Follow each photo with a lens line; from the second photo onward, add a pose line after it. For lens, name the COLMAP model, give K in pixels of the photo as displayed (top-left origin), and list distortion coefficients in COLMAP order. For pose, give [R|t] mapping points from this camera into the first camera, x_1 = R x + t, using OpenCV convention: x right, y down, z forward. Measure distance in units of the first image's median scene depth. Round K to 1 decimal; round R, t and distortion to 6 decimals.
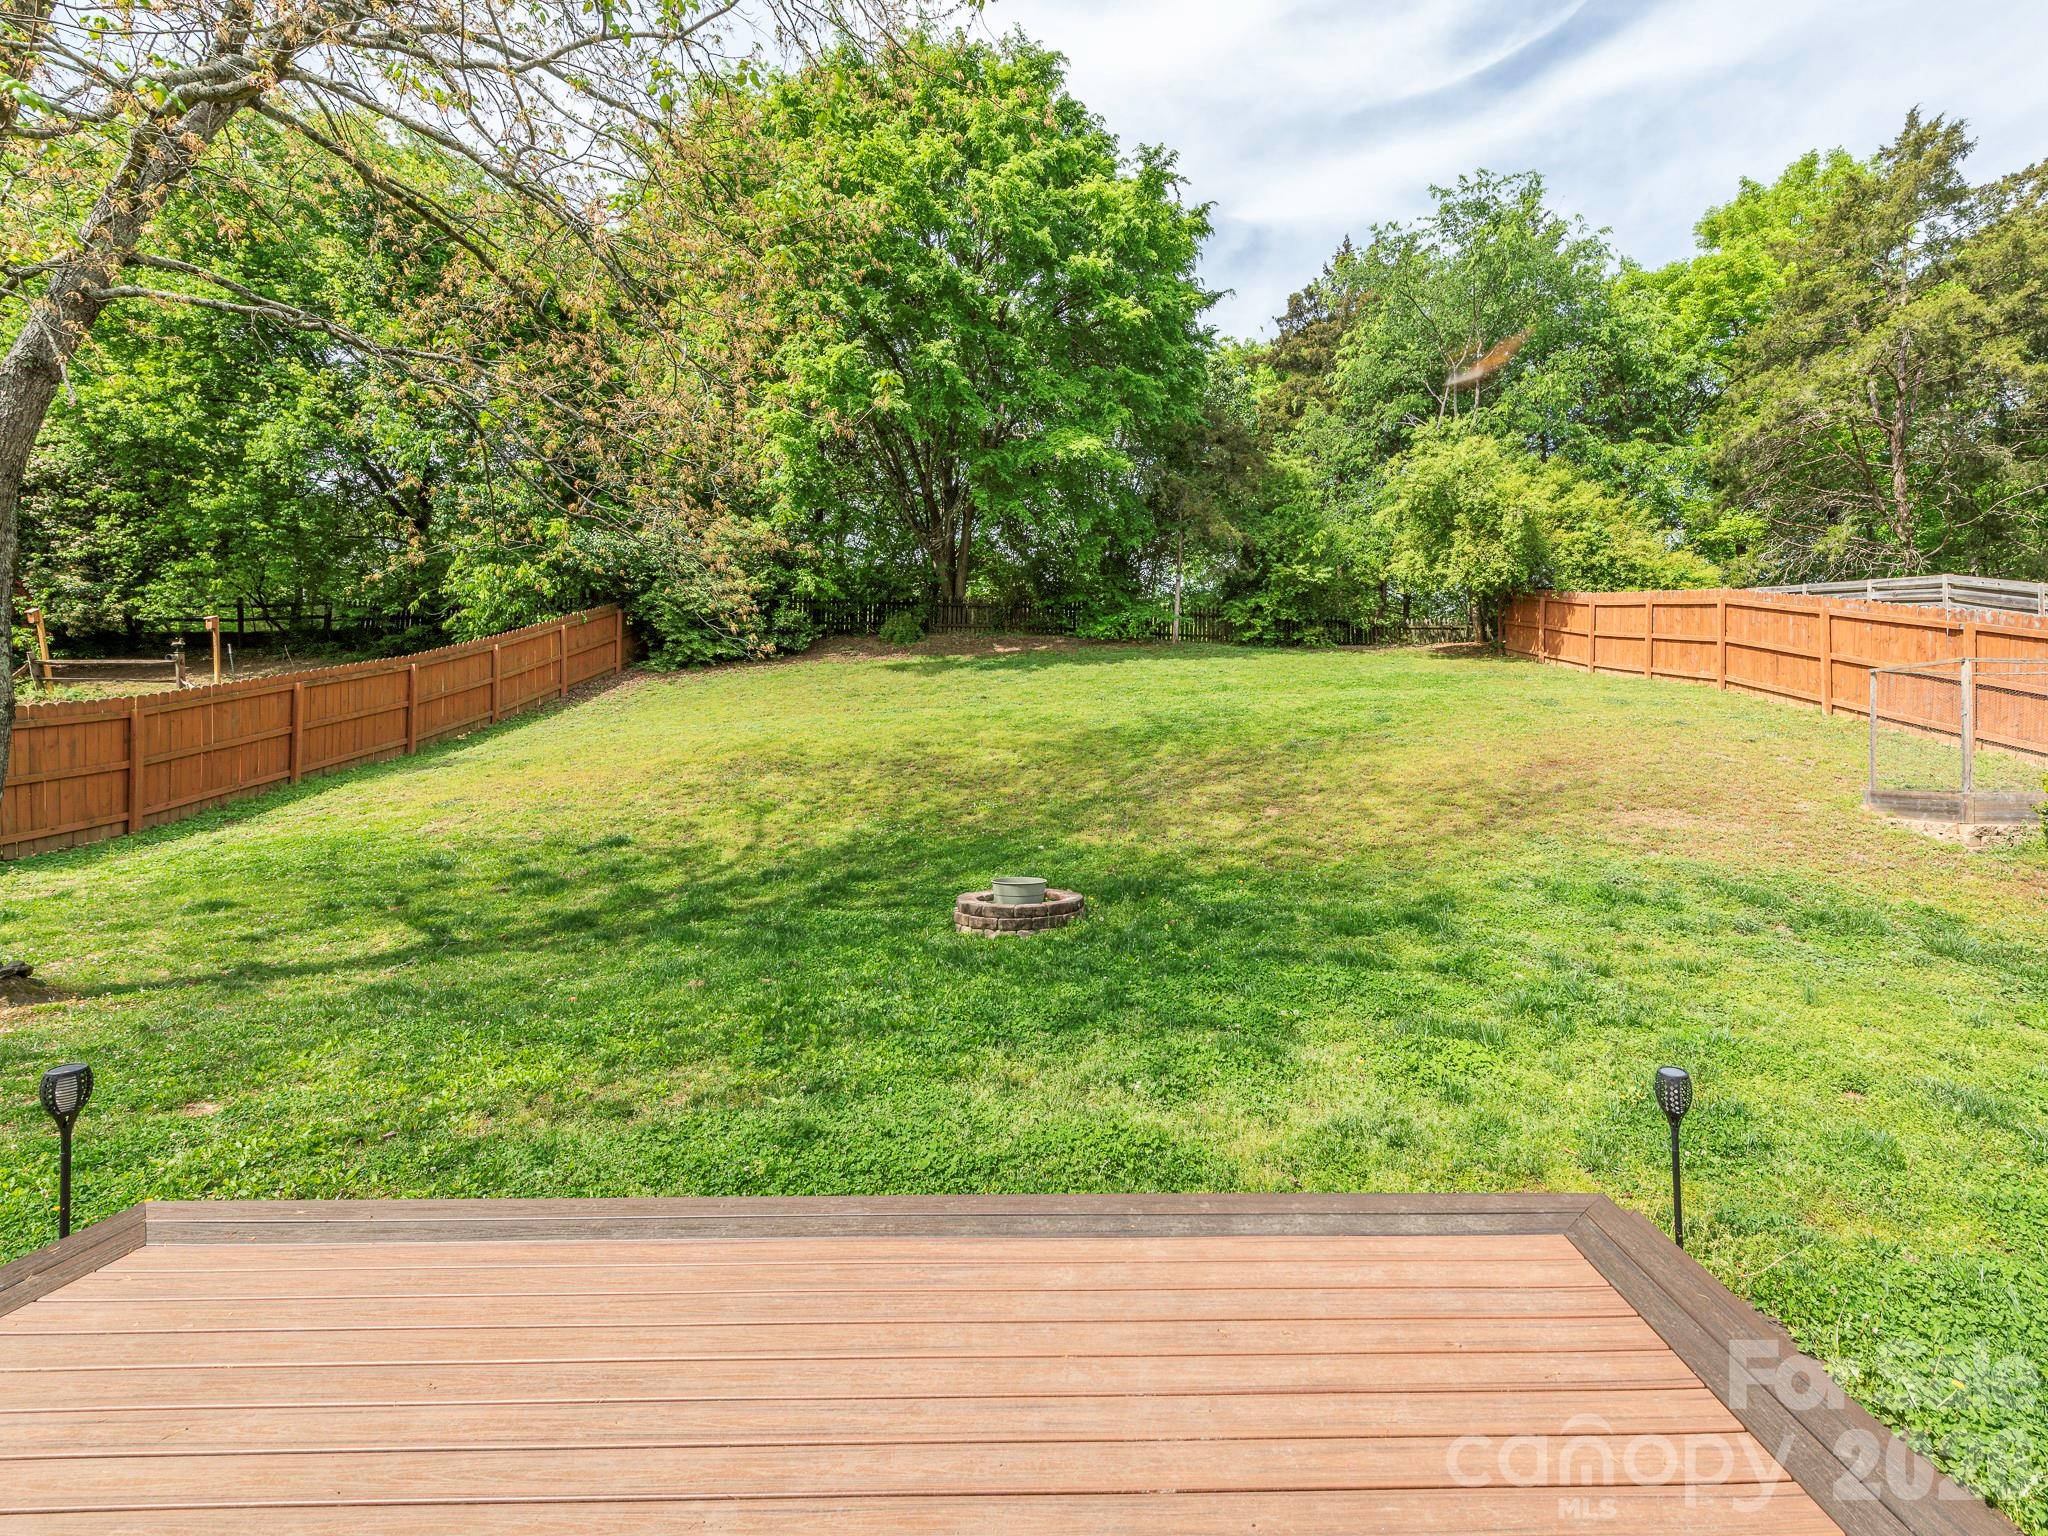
lens RADIAL K [[914.9, 0, 1068.3], [0, 914.9, 723.6], [0, 0, 1]] dist [0.011780, -0.000713]
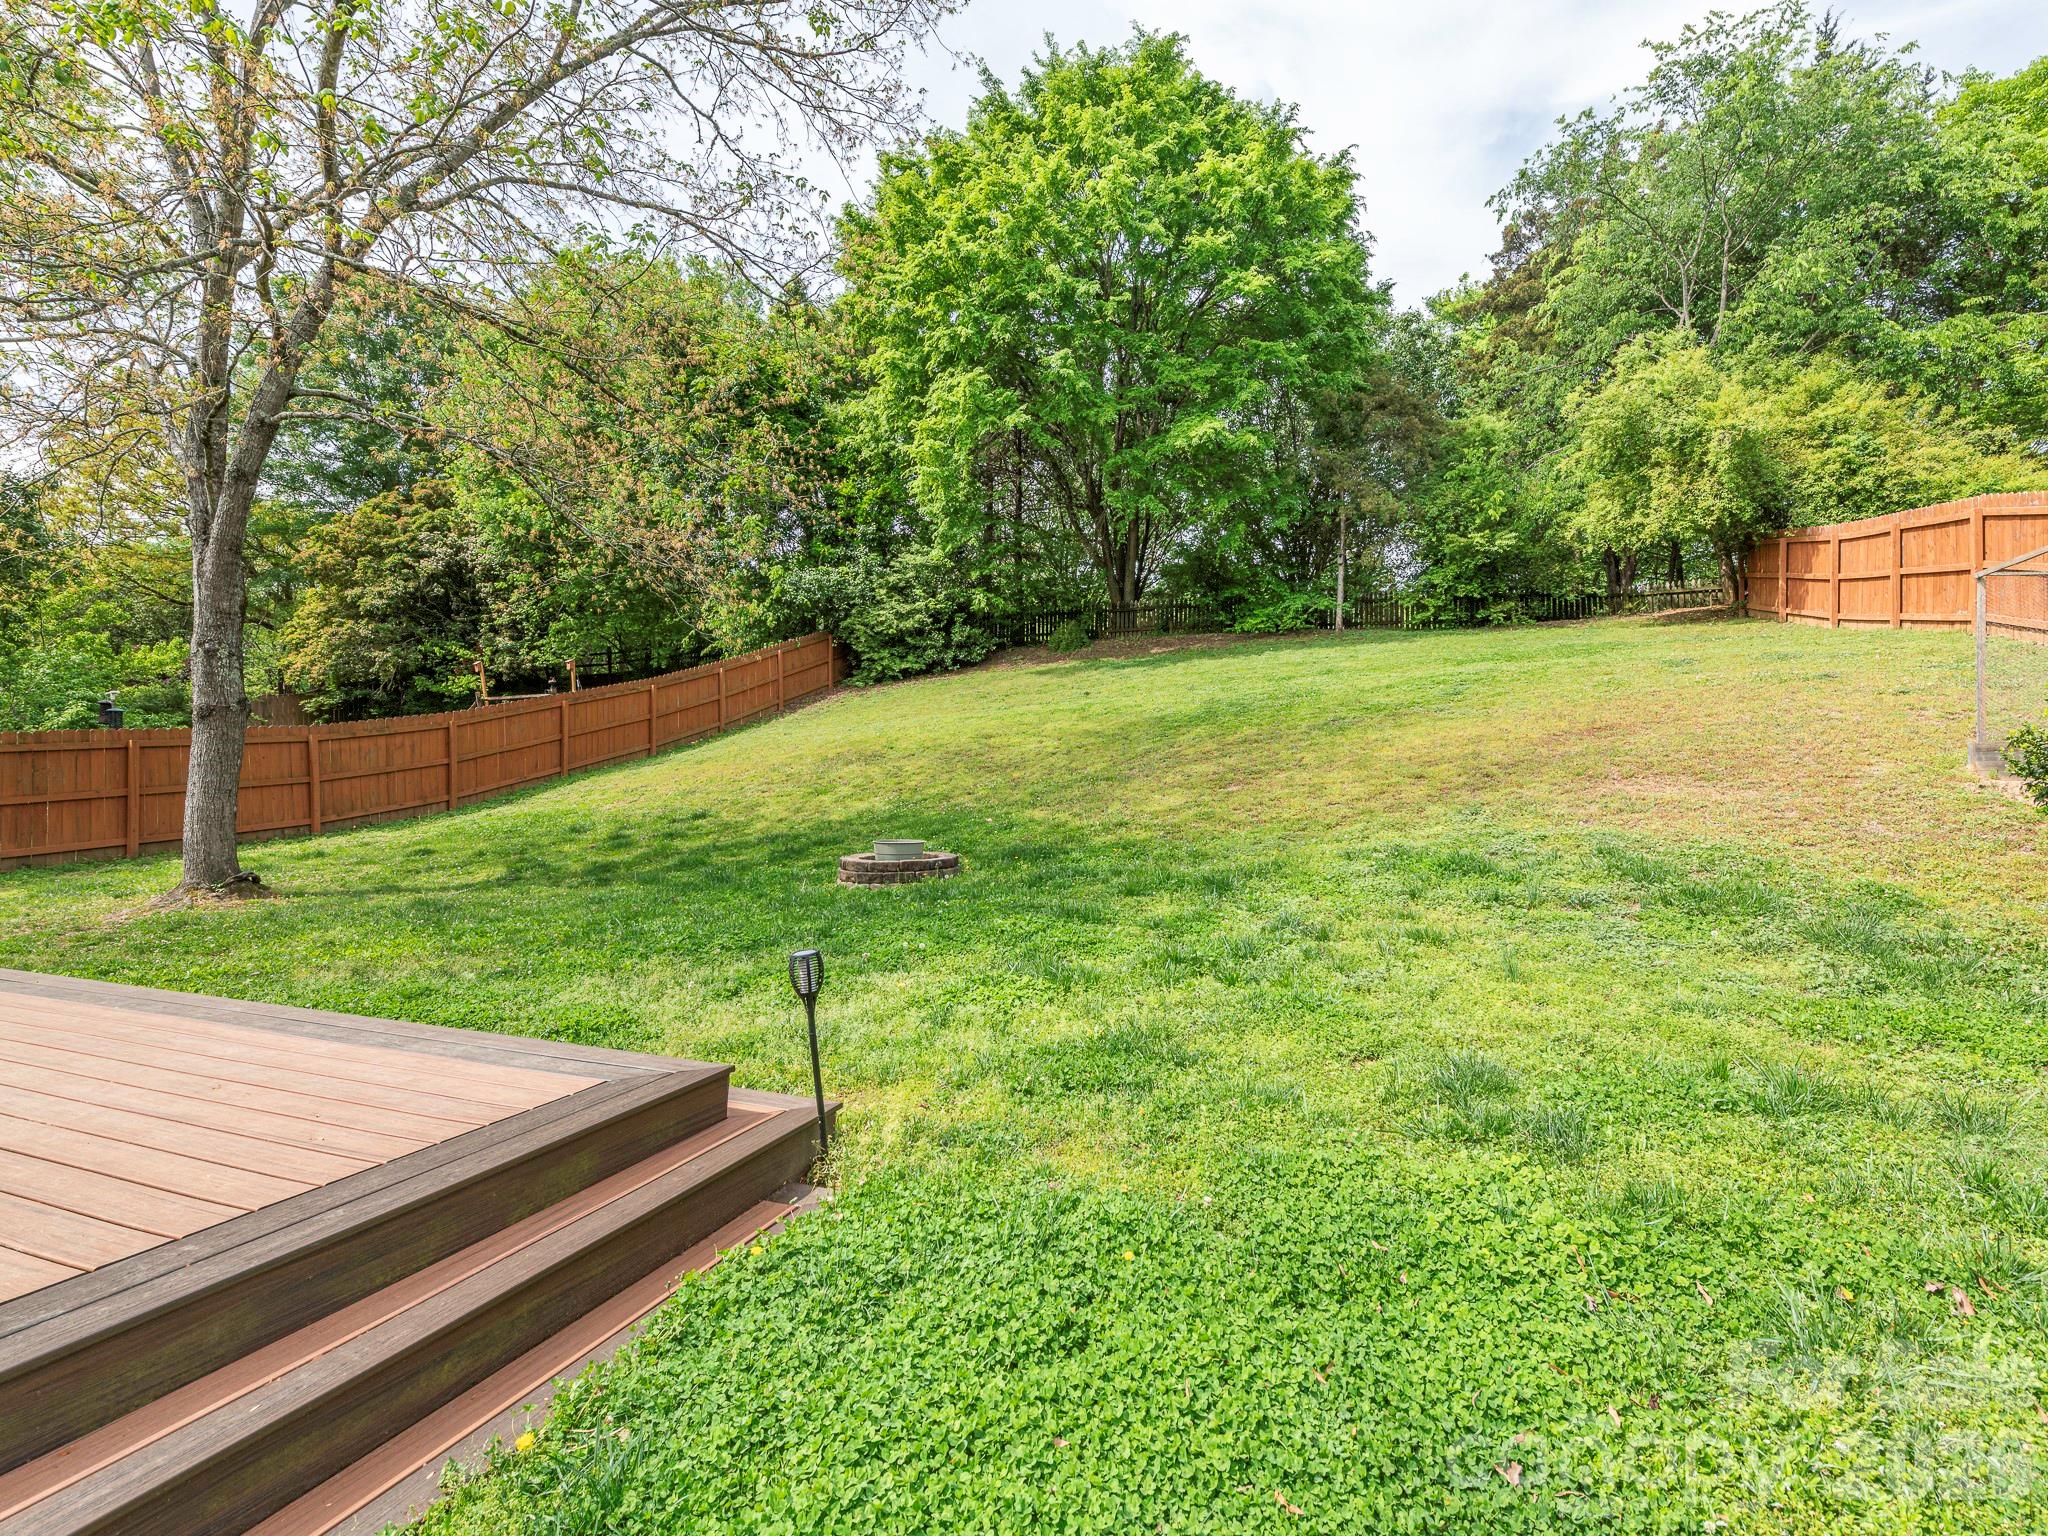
lens RADIAL K [[906.1, 0, 1026.2], [0, 906.1, 751.6], [0, 0, 1]] dist [0.003796, 0.000017]
pose [[0.926473, -0.016987, -0.375977, 0.197864], [0.020358, 0.999780, 0.004997, 0.026388], [0.375810, -0.012283, 0.926615, 0.032335]]
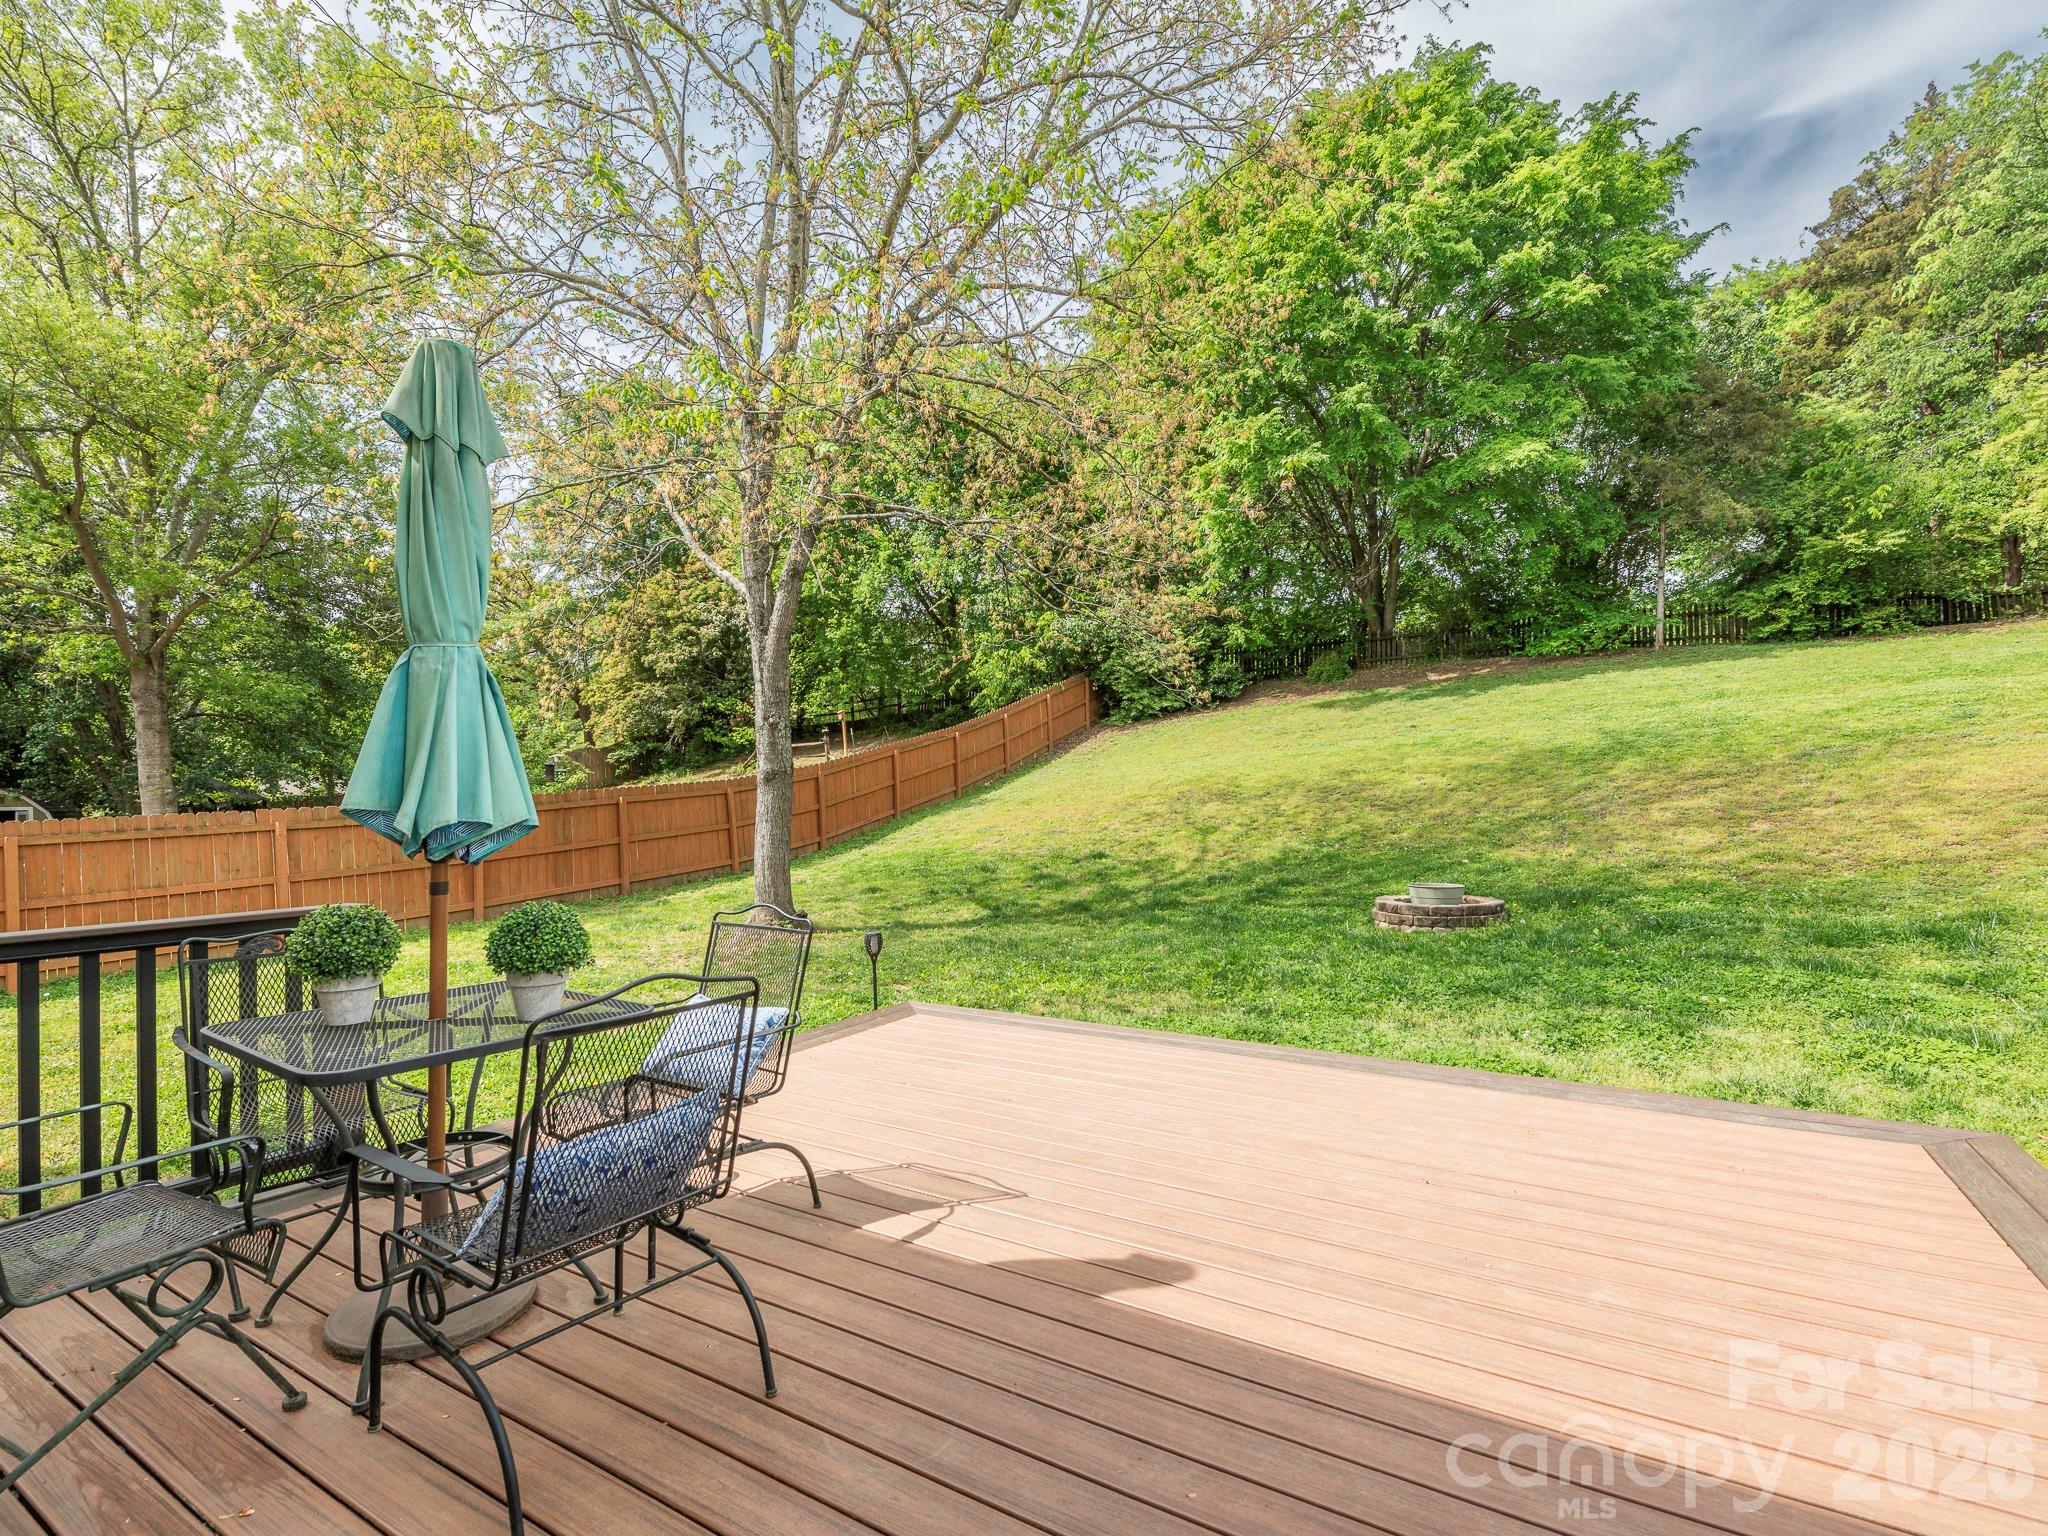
lens RADIAL K [[871.0, 0, 993.4], [0, 871.0, 793.8], [0, 0, 1]] dist [0.015418, -0.005169]
pose [[0.846429, -0.031827, -0.531550, 0.024020], [0.047289, 0.998761, 0.015501, 0.008378], [0.530398, -0.038257, 0.846885, -0.070210]]
